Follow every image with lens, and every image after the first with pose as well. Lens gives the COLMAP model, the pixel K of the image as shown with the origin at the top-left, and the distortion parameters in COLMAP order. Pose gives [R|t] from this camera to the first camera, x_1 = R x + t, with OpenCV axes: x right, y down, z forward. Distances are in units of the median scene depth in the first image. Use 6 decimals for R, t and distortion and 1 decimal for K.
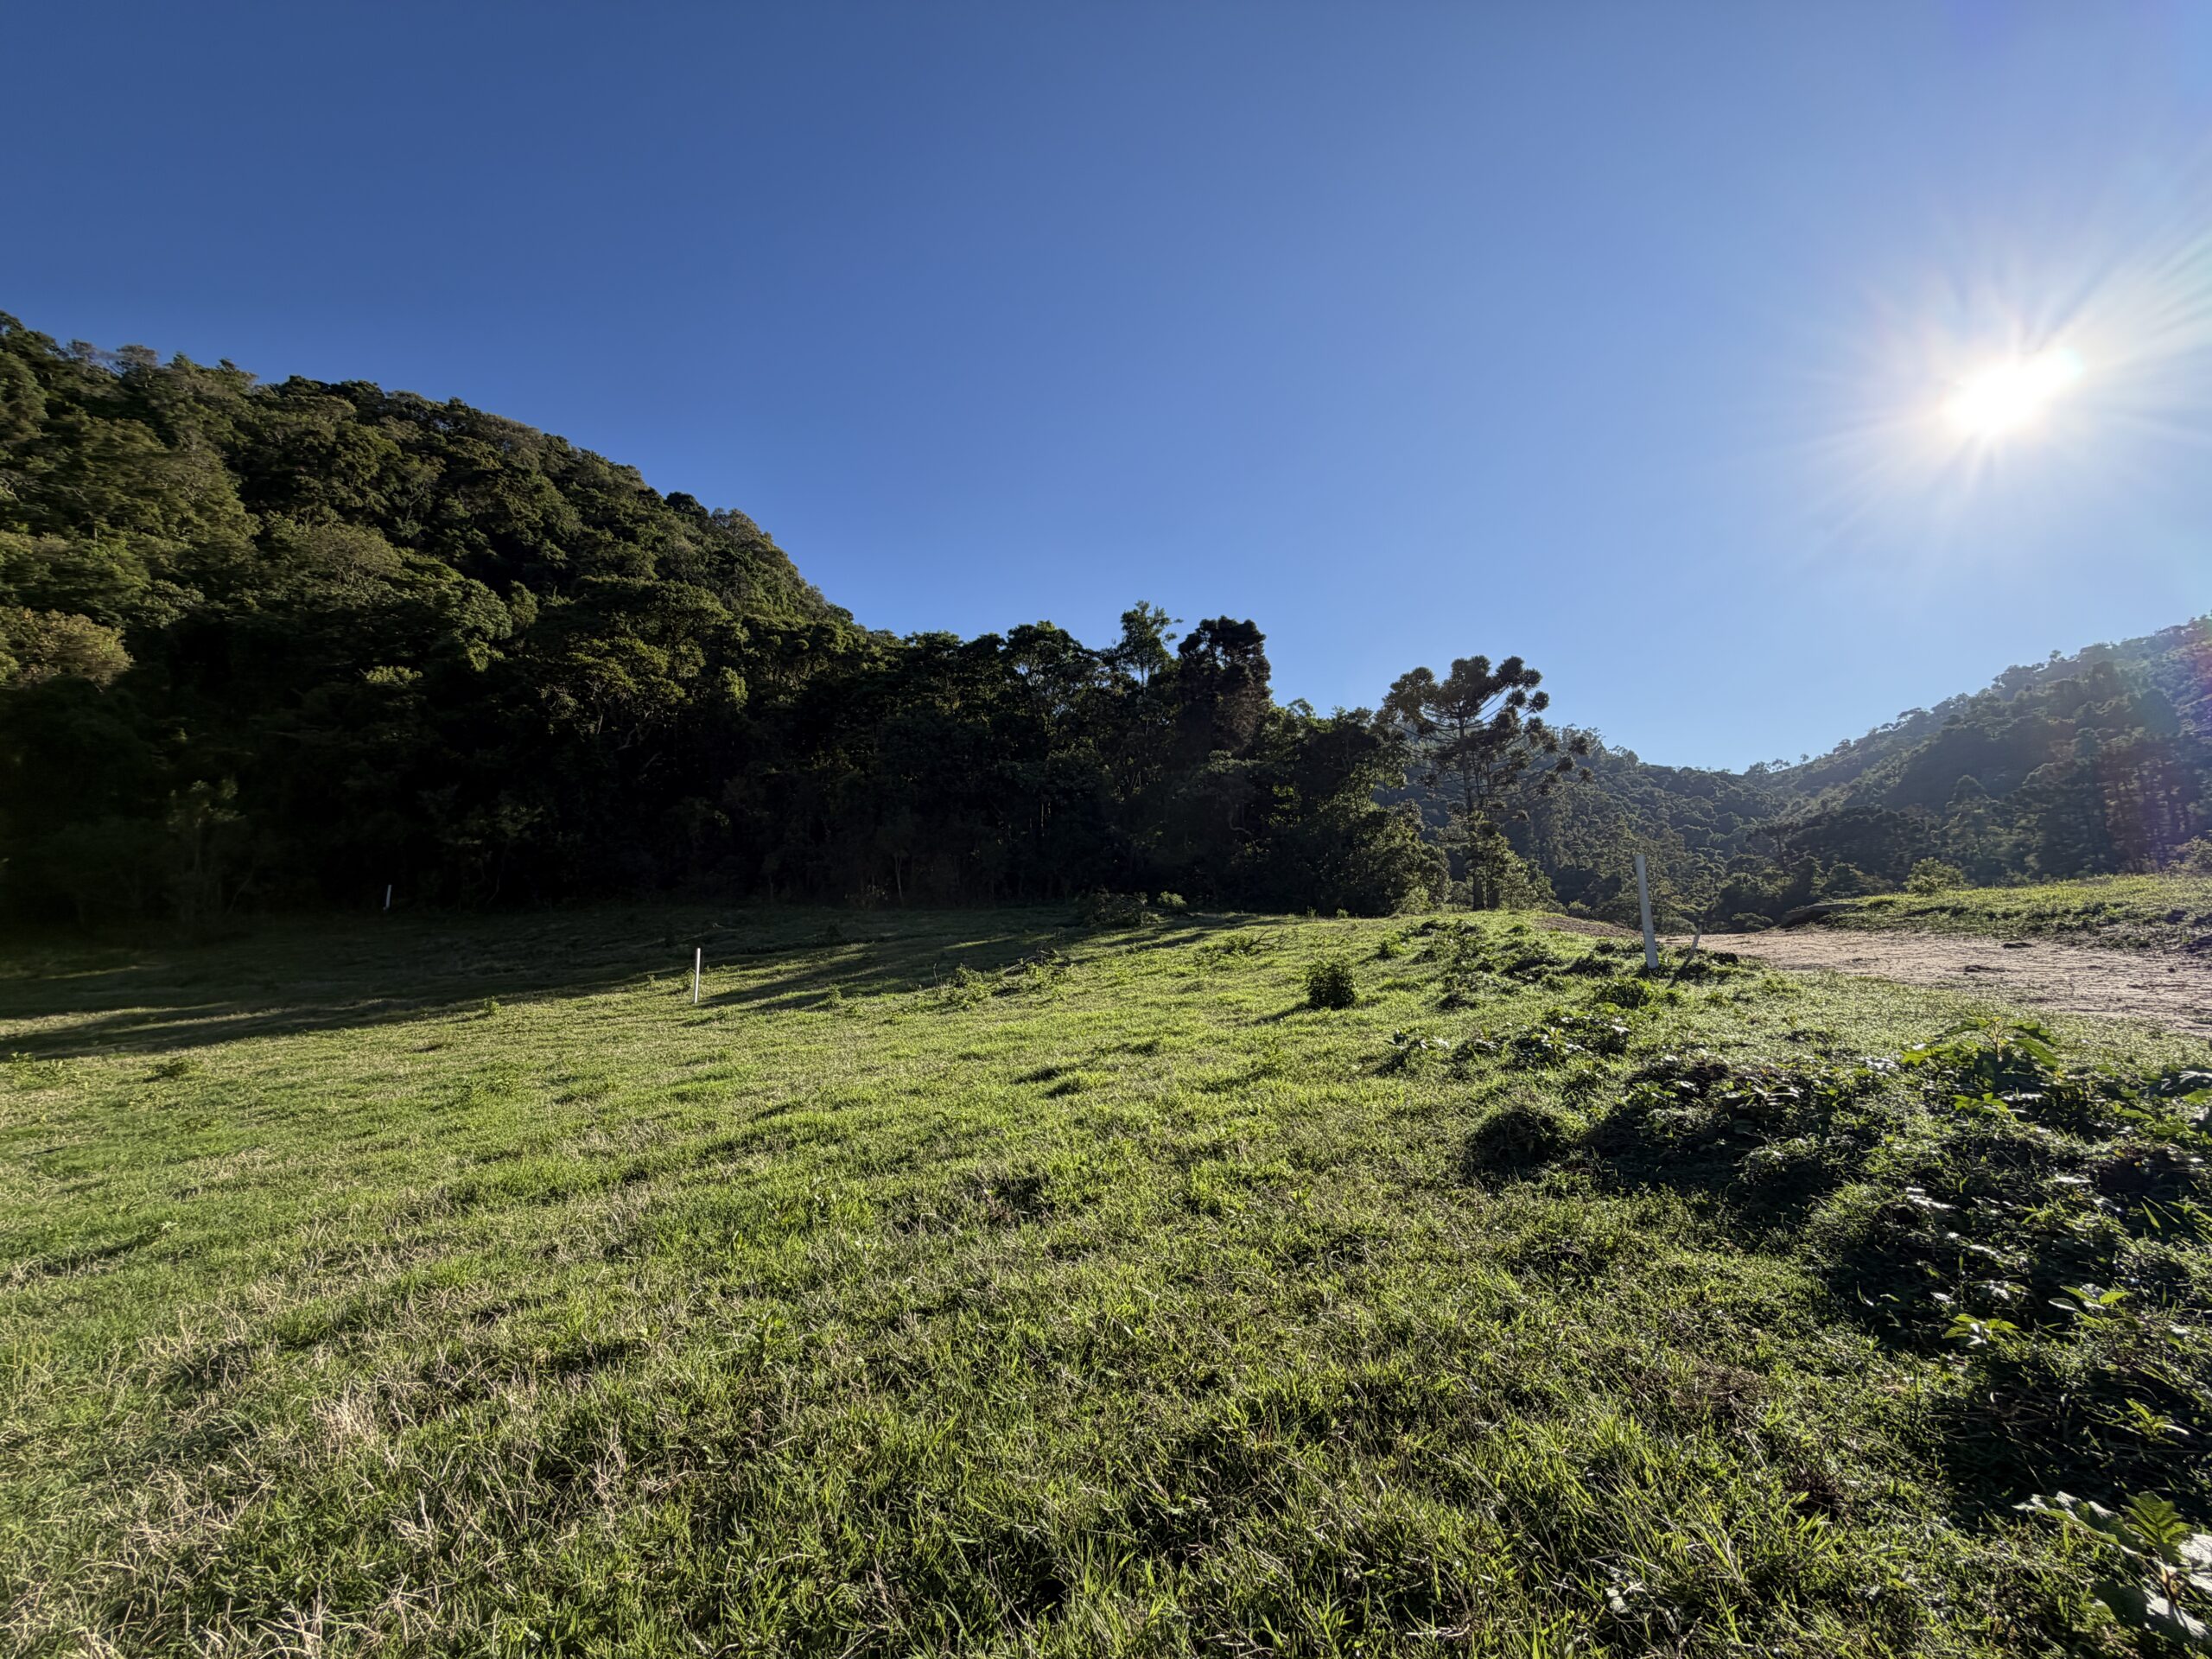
lens RADIAL K [[890.9, 0, 1100.8], [0, 890.9, 823.9], [0, 0, 1]] dist [0.014980, -0.002529]
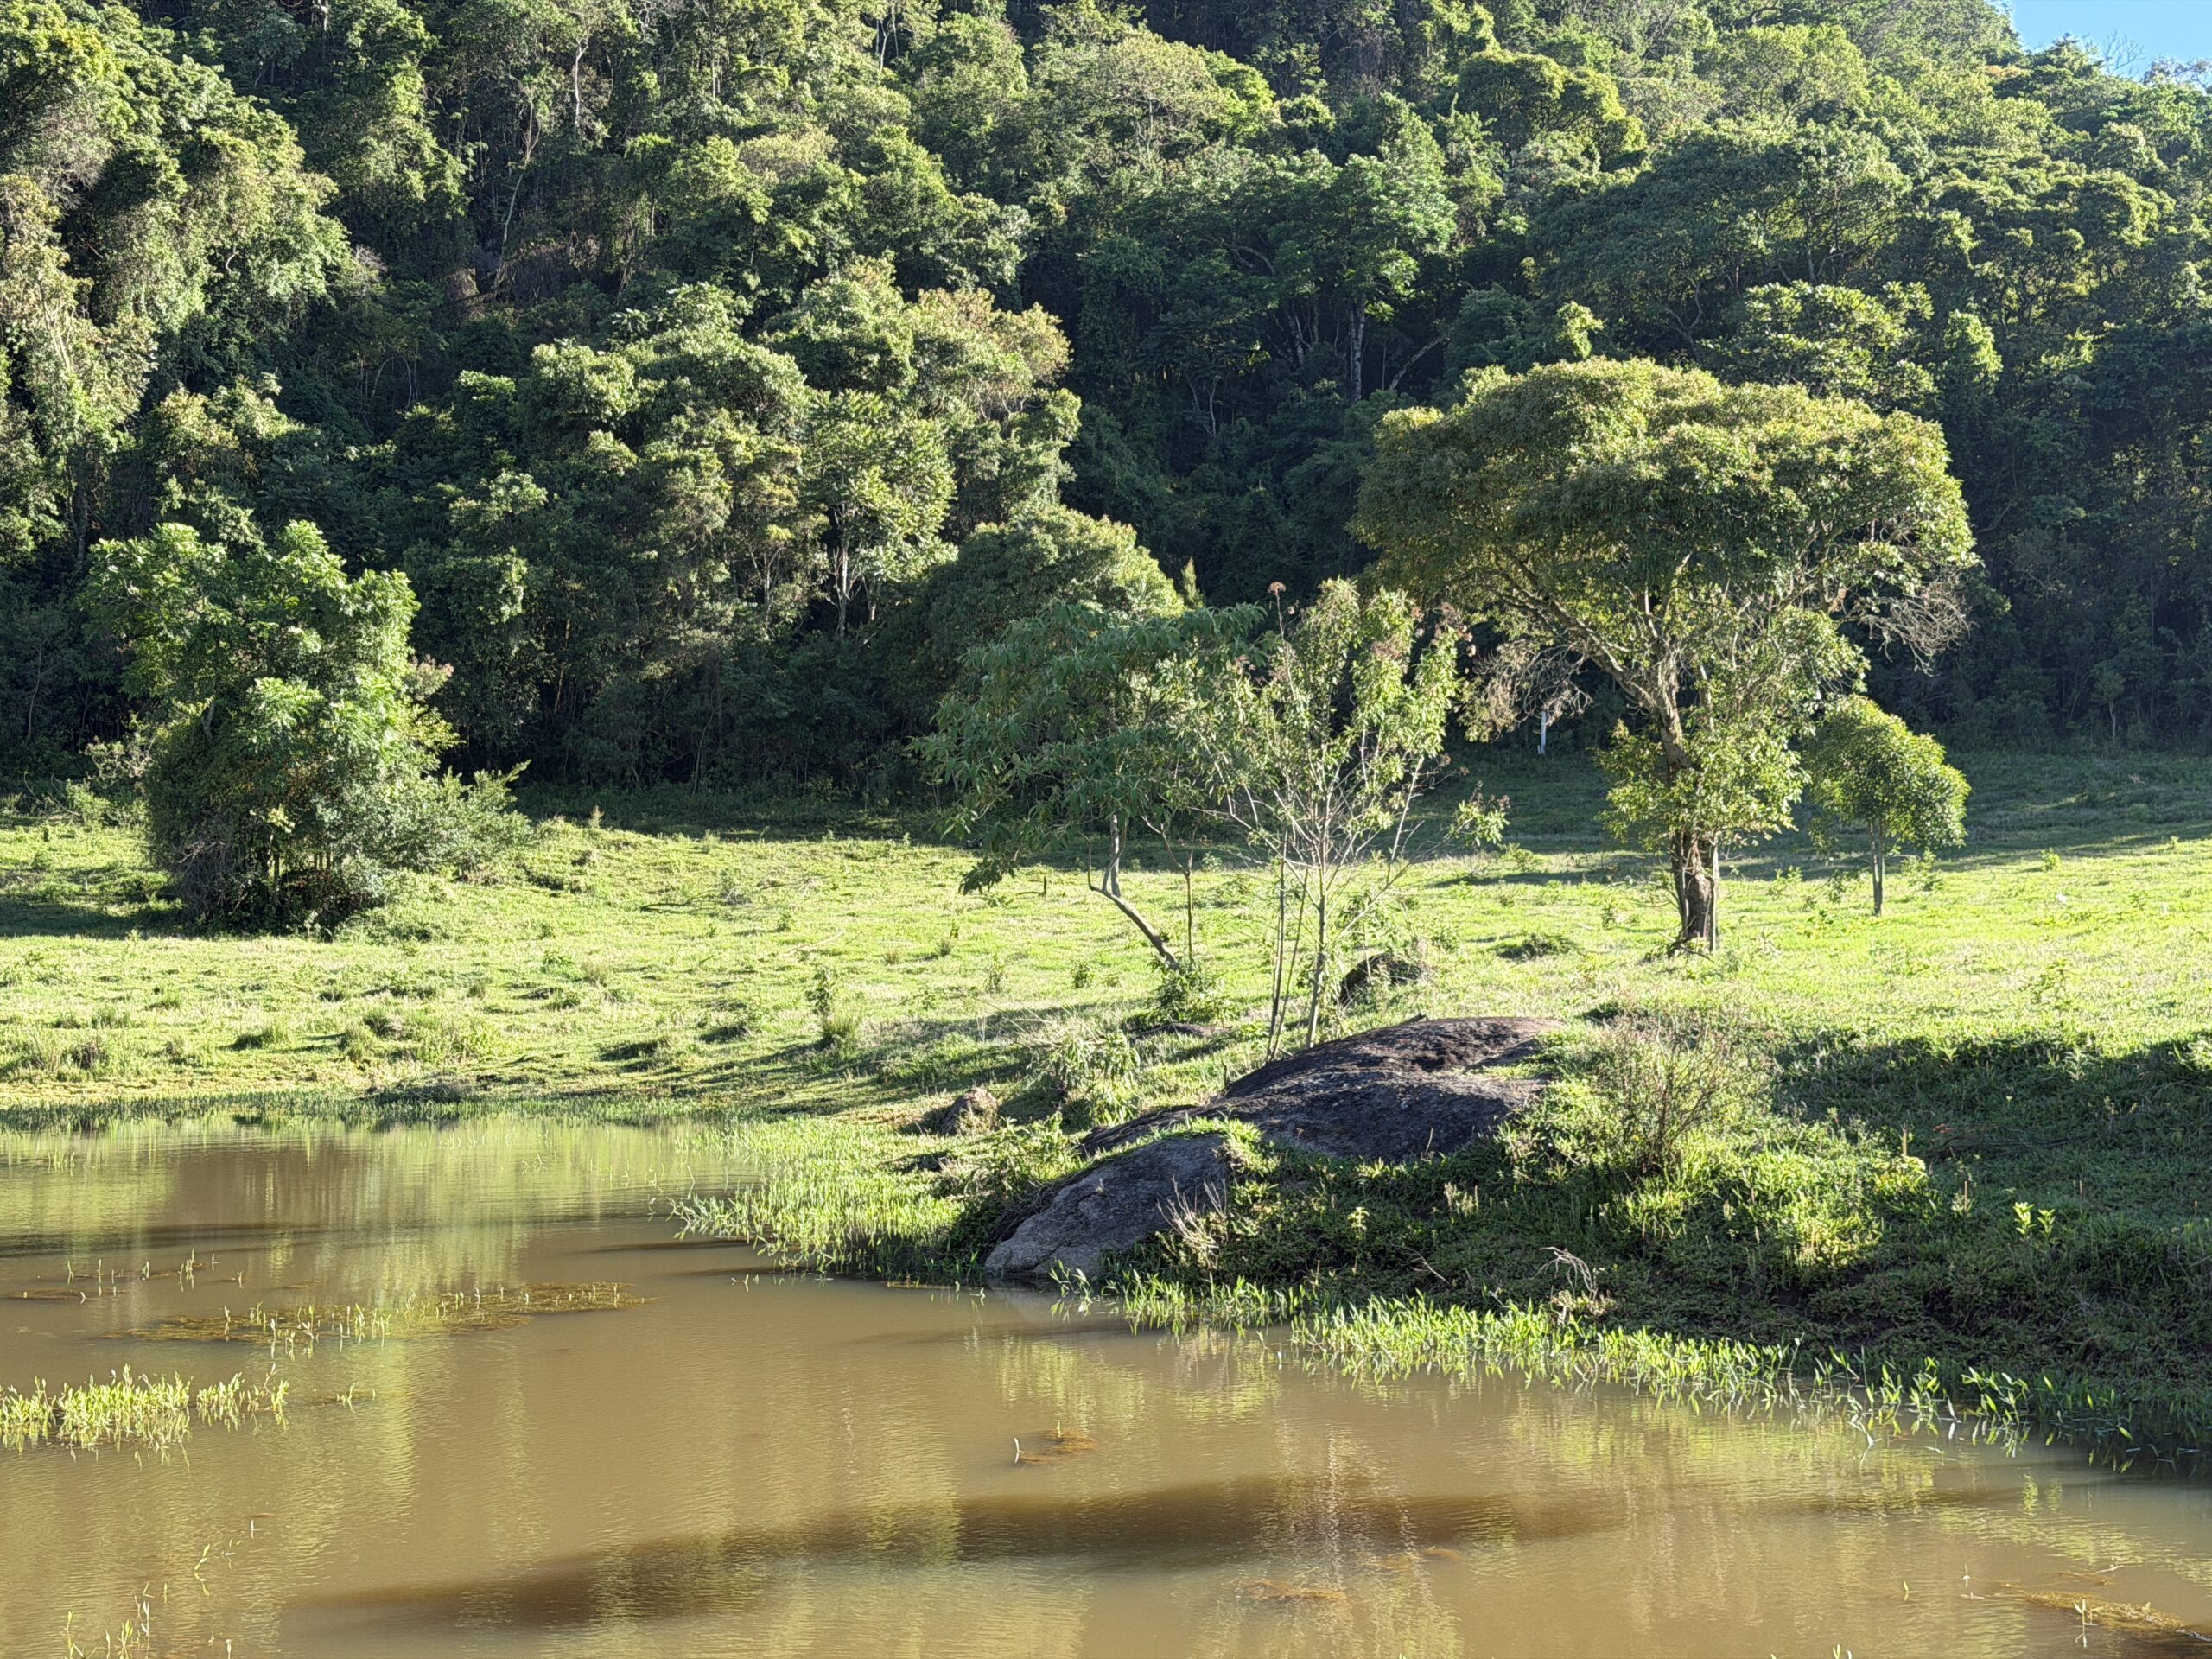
lens RADIAL K [[3102.8, 0, 1117.0], [0, 3102.8, 823.0], [0, 0, 1]] dist [0.143532, 0.000000]
pose [[0.915575, 0.029206, -0.401084, -0.102219], [0.017579, 0.993499, 0.112473, -0.083690], [0.401762, -0.110029, 0.909110, -0.907617]]
